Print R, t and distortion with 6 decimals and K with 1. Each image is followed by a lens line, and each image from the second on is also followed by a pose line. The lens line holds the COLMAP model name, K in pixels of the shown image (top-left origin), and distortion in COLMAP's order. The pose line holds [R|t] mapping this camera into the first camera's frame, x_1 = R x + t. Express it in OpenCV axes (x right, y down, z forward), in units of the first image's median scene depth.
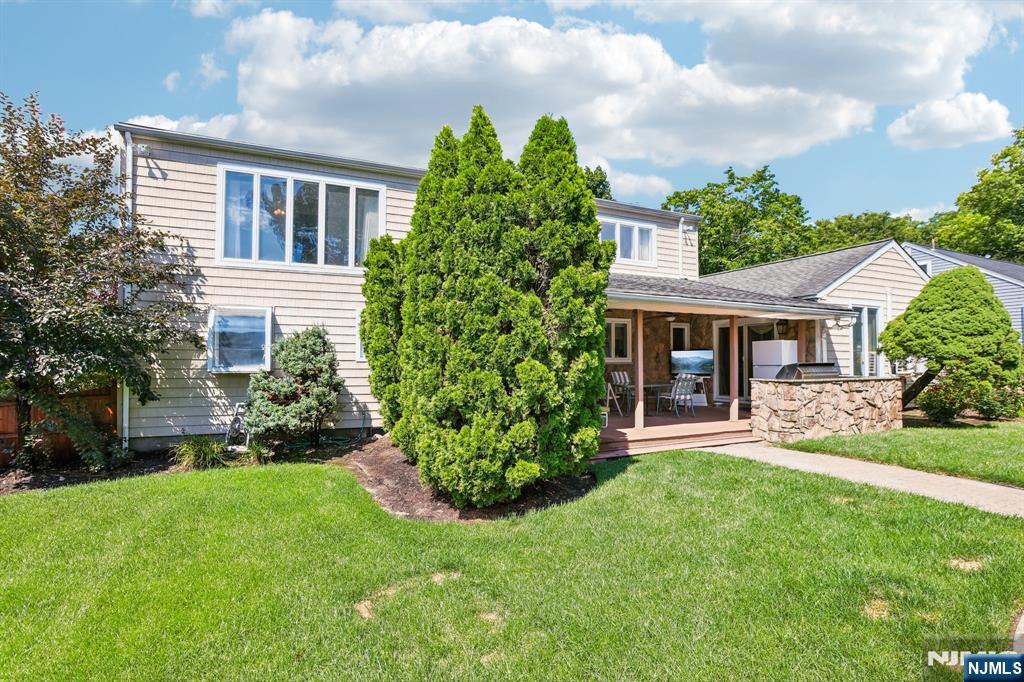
lens RADIAL K [[496.5, 0, 510.4], [0, 496.5, 331.1], [0, 0, 1]] dist [-0.039919, 0.000237]
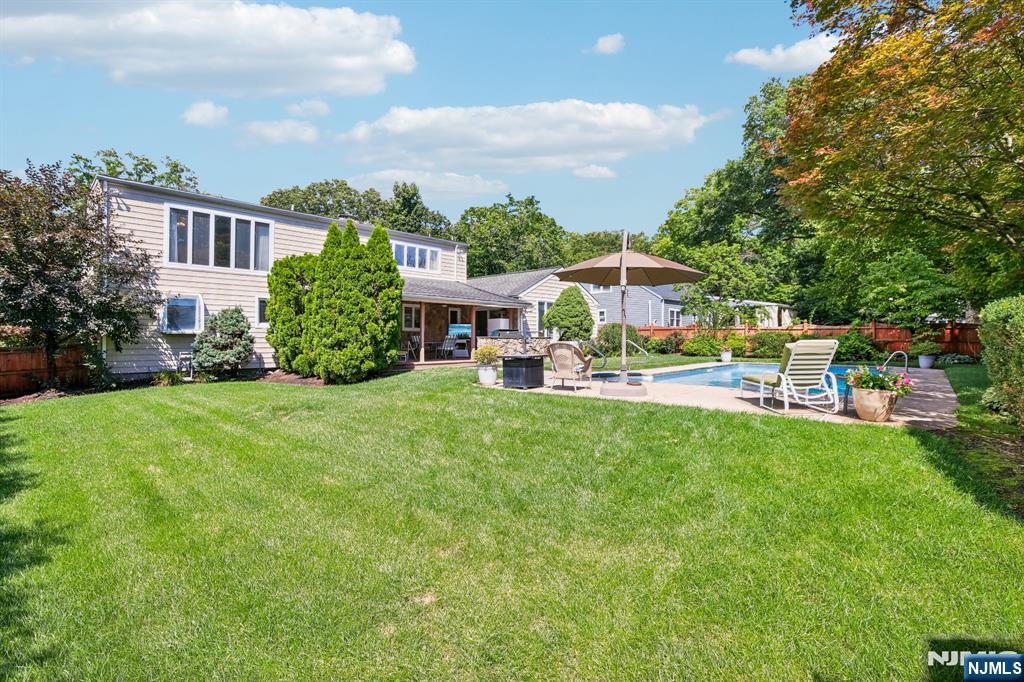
lens RADIAL K [[469.6, 0, 511.9], [0, 469.6, 336.4], [0, 0, 1]] dist [-0.070598, 0.033539]
pose [[0.929711, 0.000960, 0.368288, -0.093151], [-0.021347, 0.998456, 0.051286, -0.007903], [-0.367670, -0.055543, 0.928296, -0.837432]]
